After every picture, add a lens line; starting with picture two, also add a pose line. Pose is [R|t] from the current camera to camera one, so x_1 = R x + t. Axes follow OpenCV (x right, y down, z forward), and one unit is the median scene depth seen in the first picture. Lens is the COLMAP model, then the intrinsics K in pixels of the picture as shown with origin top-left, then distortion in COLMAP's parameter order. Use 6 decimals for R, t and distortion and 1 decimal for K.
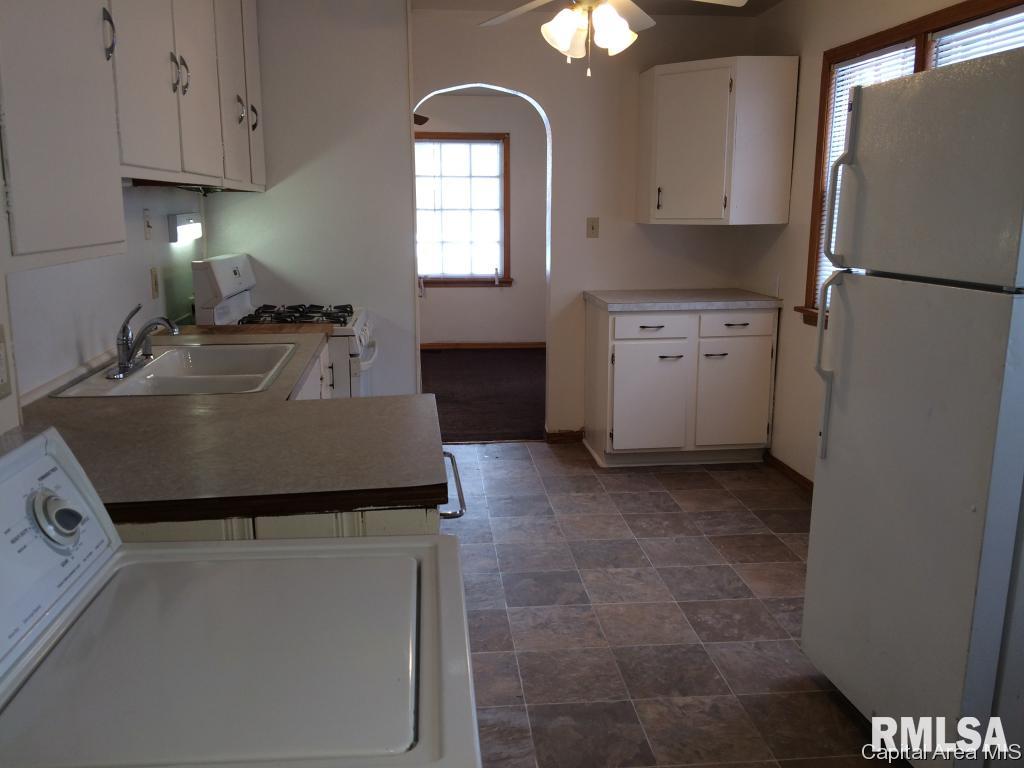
lens RADIAL K [[861.8, 0, 508.1], [0, 861.8, 380.2], [0, 0, 1]] dist [0.078213, -0.119424]
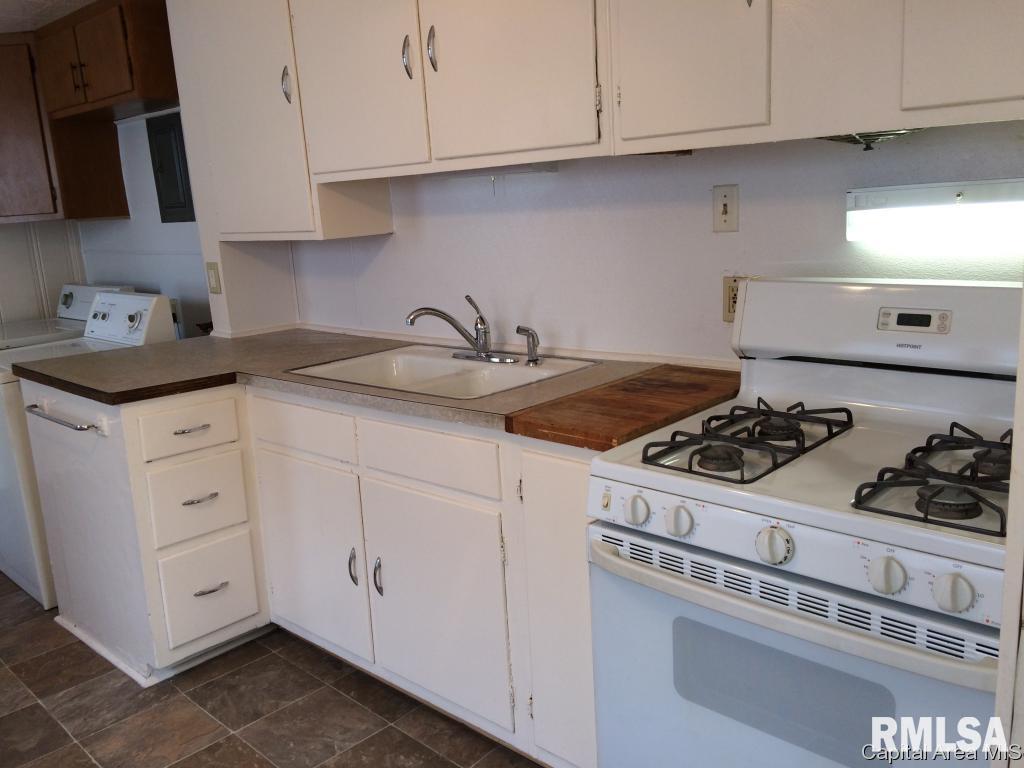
lens RADIAL K [[861.8, 0, 508.1], [0, 861.8, 380.2], [0, 0, 1]] dist [0.078213, -0.119424]
pose [[-0.760803, 0.173082, -0.625477, 0.170253], [-0.071396, 0.935608, 0.345745, -0.327022], [0.645044, 0.307701, -0.699456, 1.660261]]
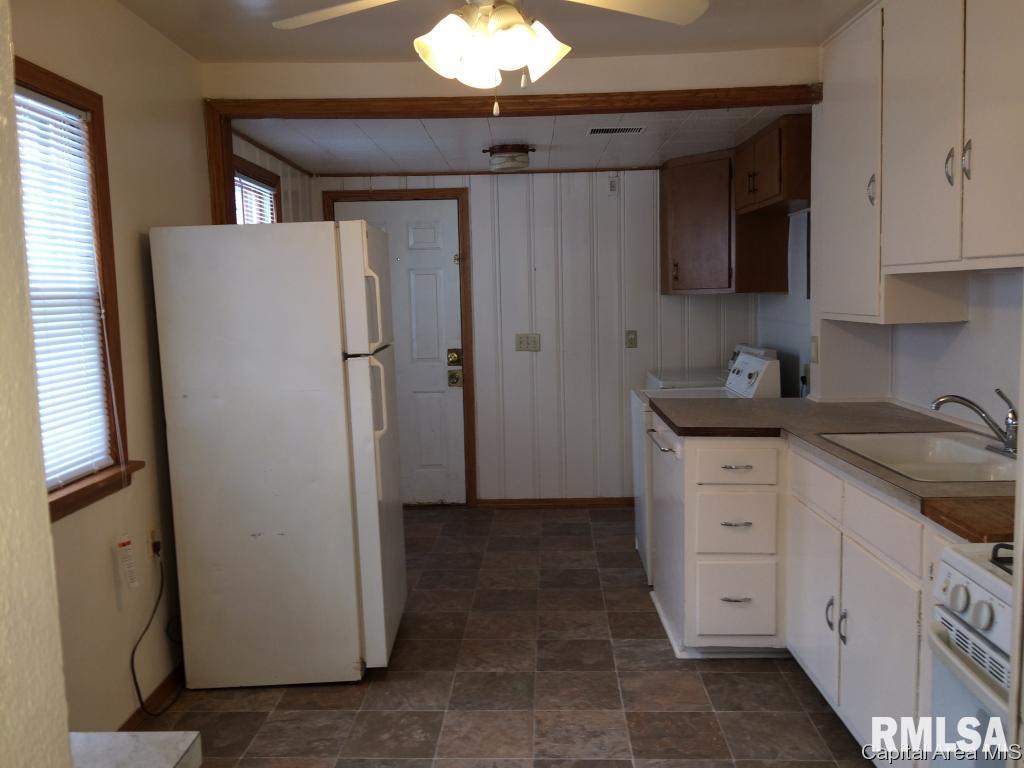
lens RADIAL K [[861.8, 0, 508.1], [0, 861.8, 380.2], [0, 0, 1]] dist [0.078213, -0.119424]
pose [[-0.990695, 0.006552, 0.135946, 0.001130], [0.046167, 0.955800, 0.290369, -0.396907], [-0.128034, 0.293943, -0.947209, 1.918392]]
